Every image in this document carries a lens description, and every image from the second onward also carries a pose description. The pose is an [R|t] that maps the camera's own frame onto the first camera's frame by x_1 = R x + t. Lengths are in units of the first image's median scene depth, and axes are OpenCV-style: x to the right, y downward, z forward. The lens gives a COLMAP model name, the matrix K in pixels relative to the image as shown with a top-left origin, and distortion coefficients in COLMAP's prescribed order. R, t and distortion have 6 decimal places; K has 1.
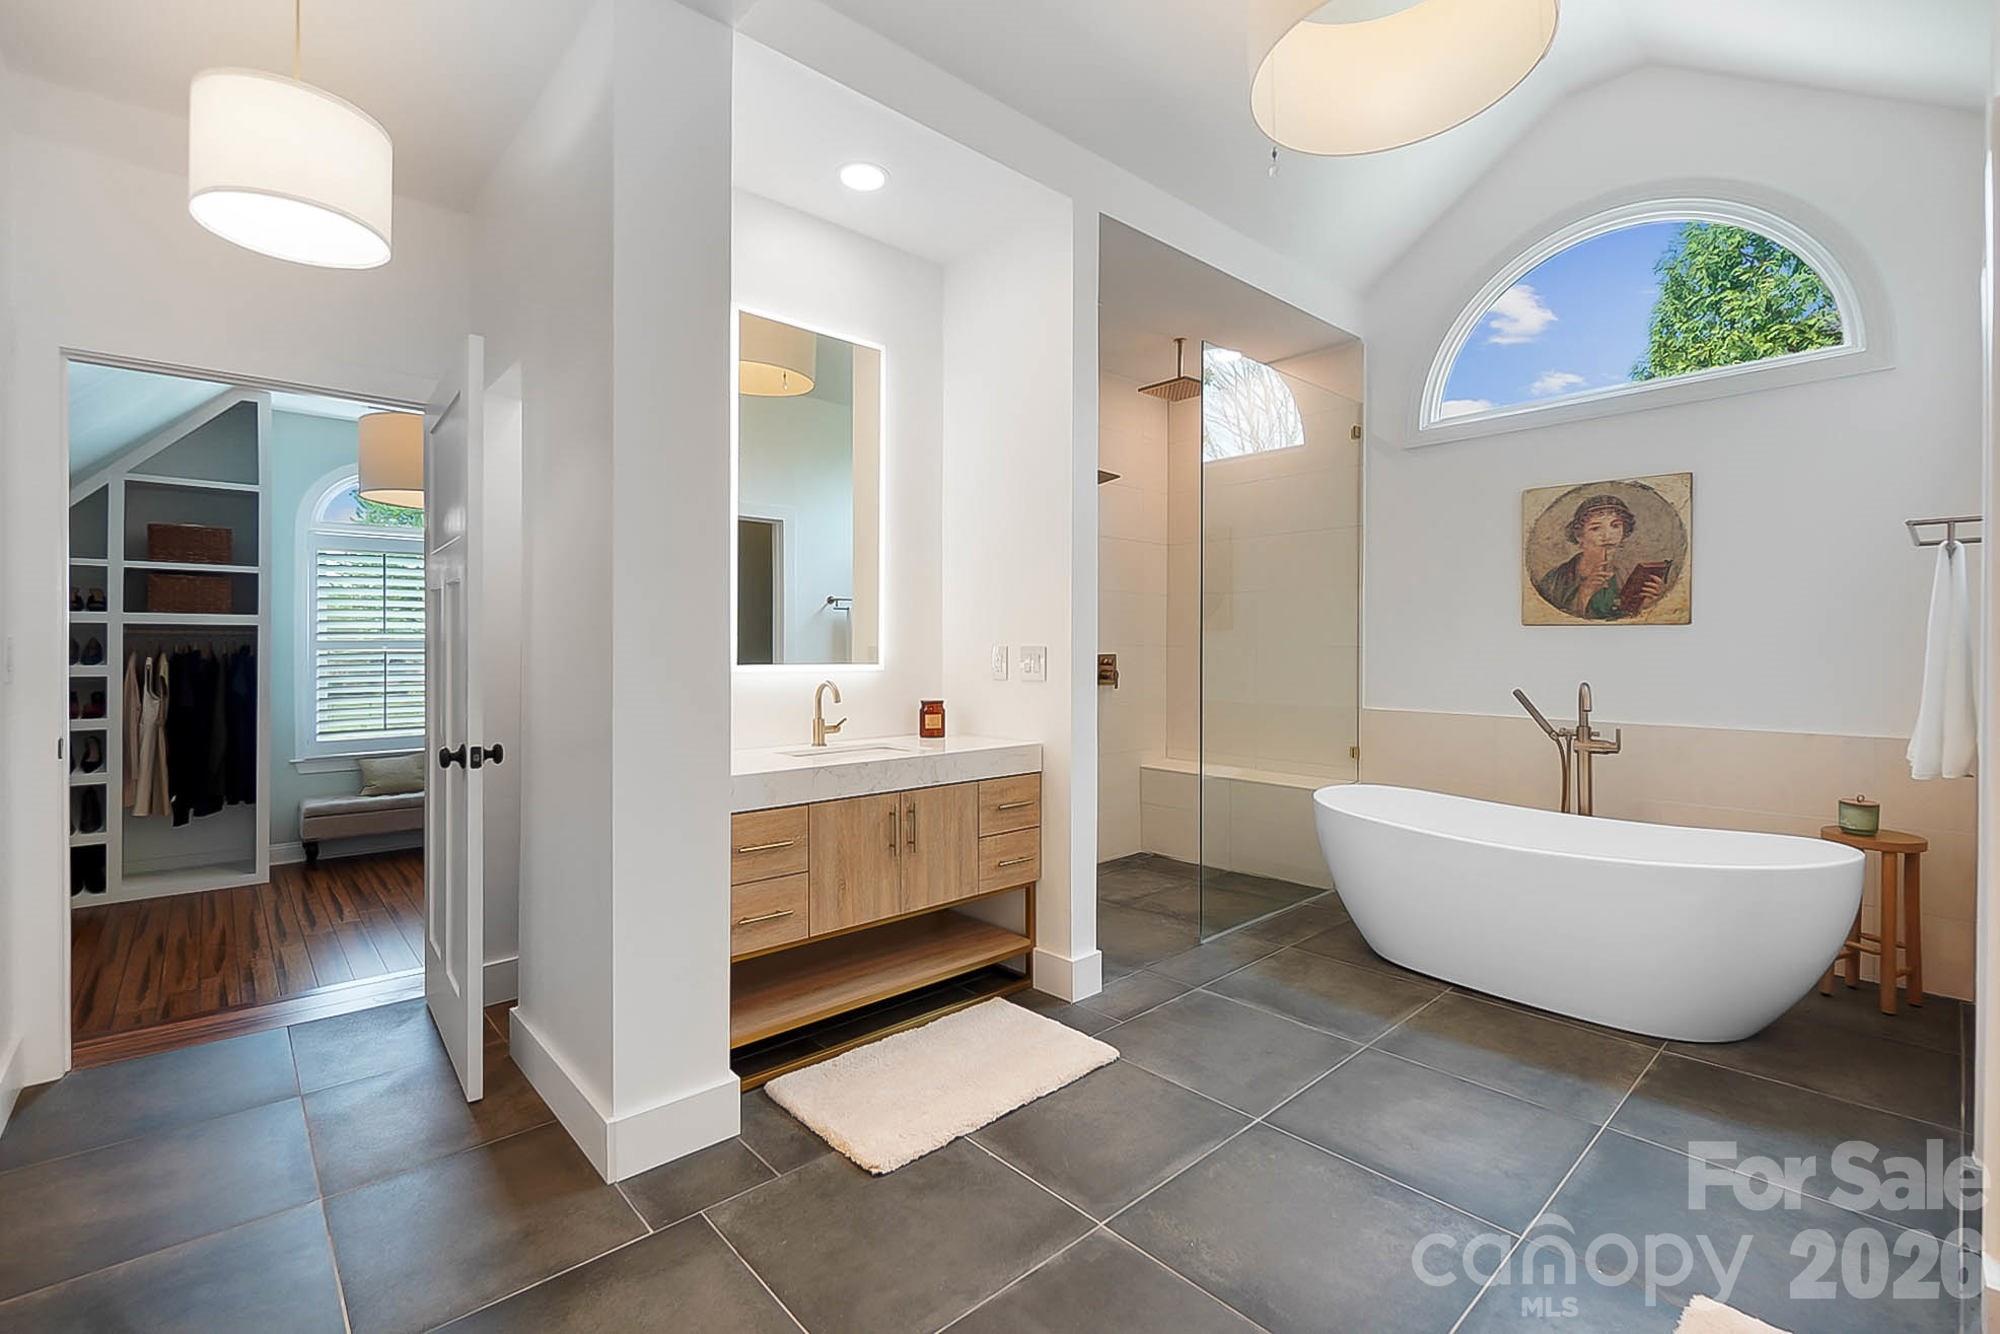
lens RADIAL K [[869.0, 0, 989.1], [0, 869.0, 650.3], [0, 0, 1]] dist [-0.002187, -0.000321]
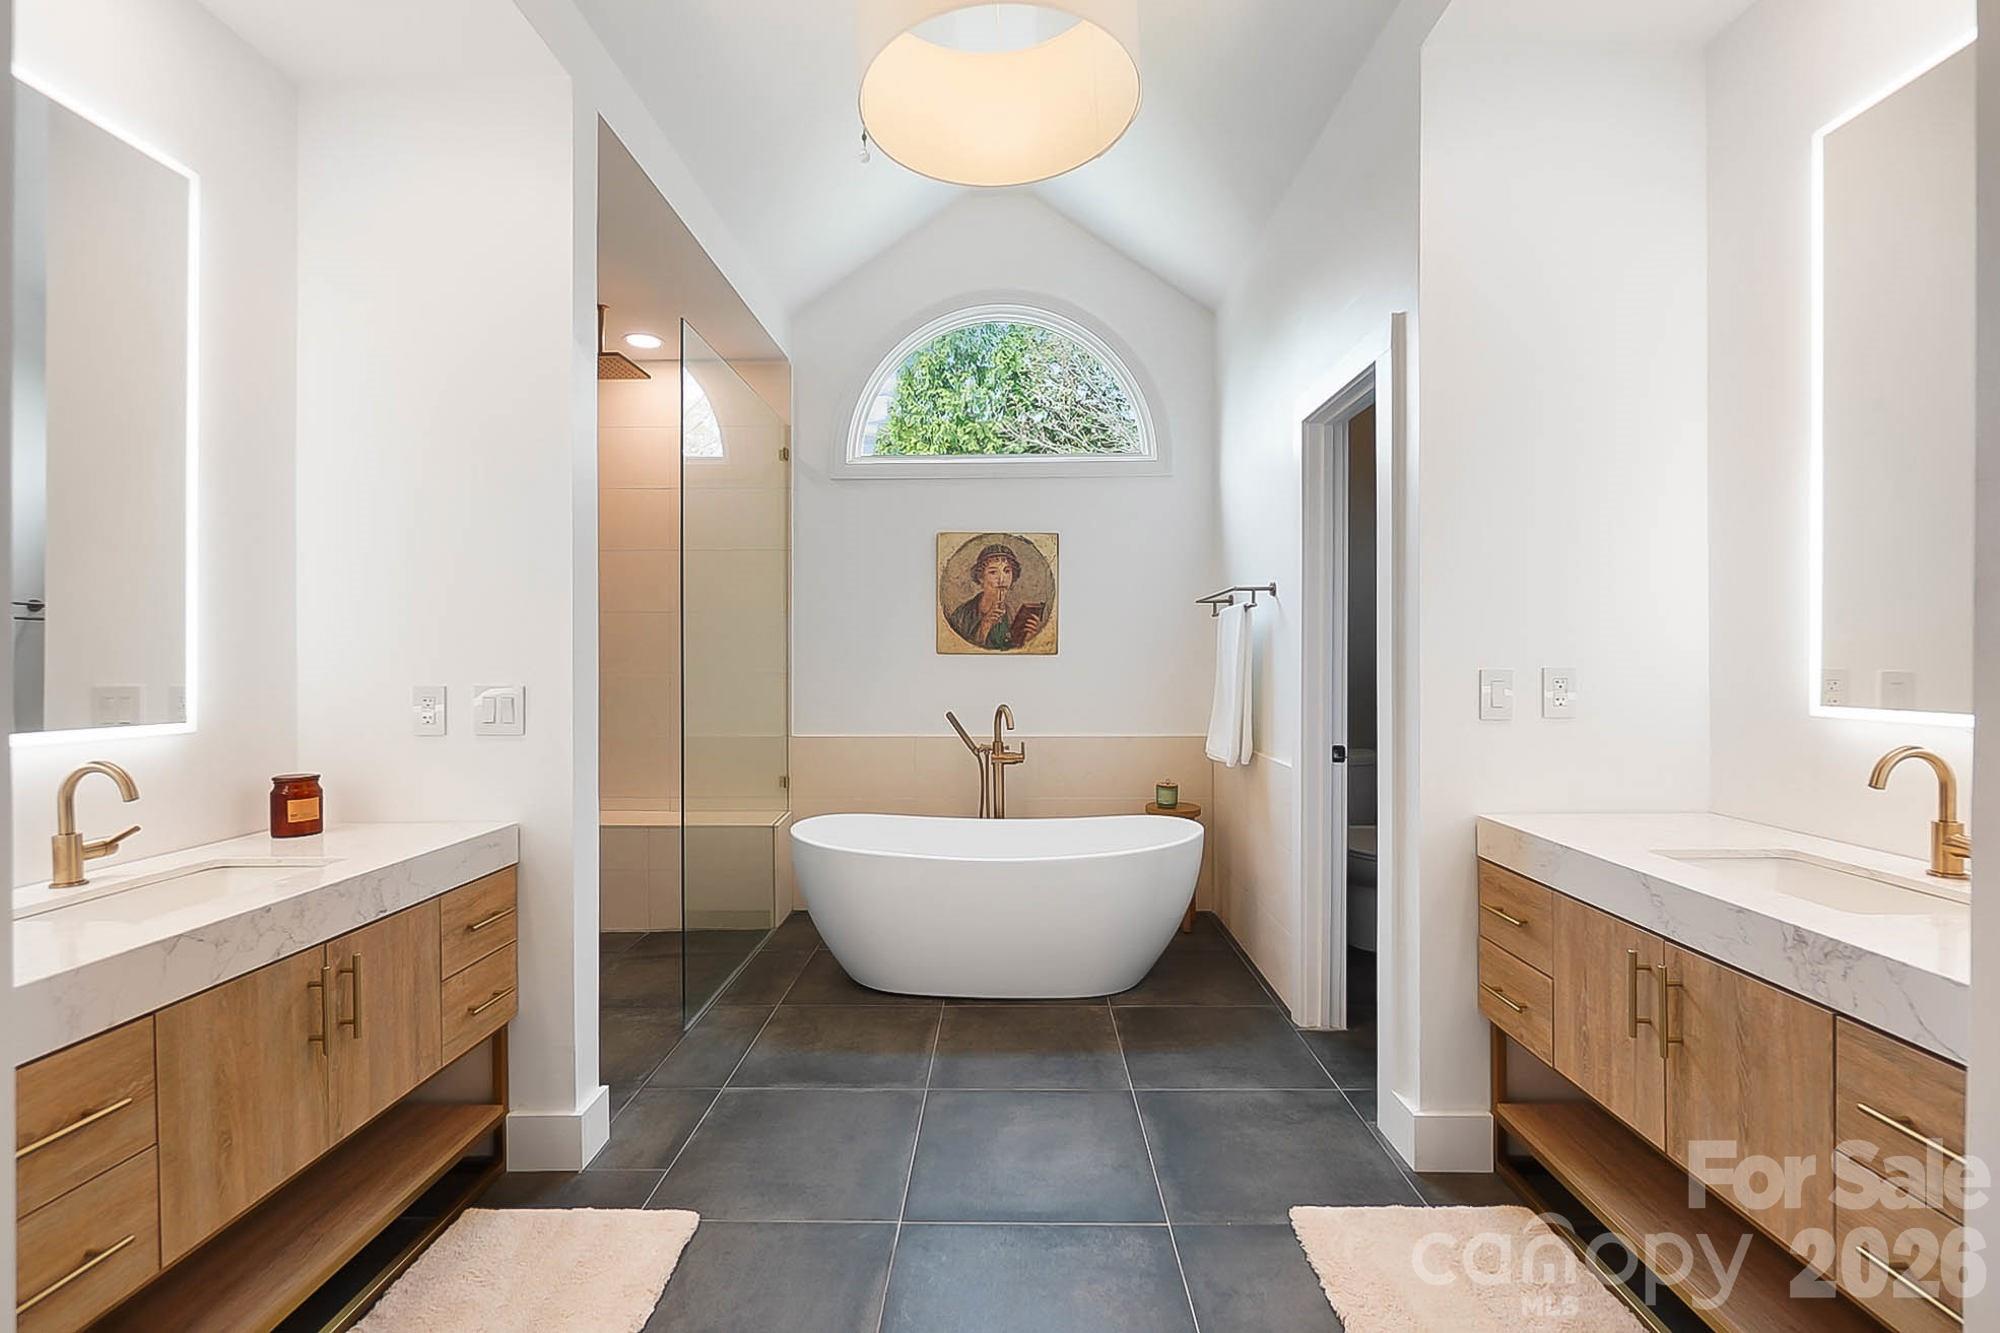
lens RADIAL K [[873.8, 0, 994.0], [0, 873.8, 662.7], [0, 0, 1]] dist [-0.001420, -0.001074]
pose [[0.683548, -0.005071, 0.729888, -0.187954], [0.007783, 0.999970, -0.000341, -0.019902], [-0.729864, 0.005914, 0.683566, 0.220069]]
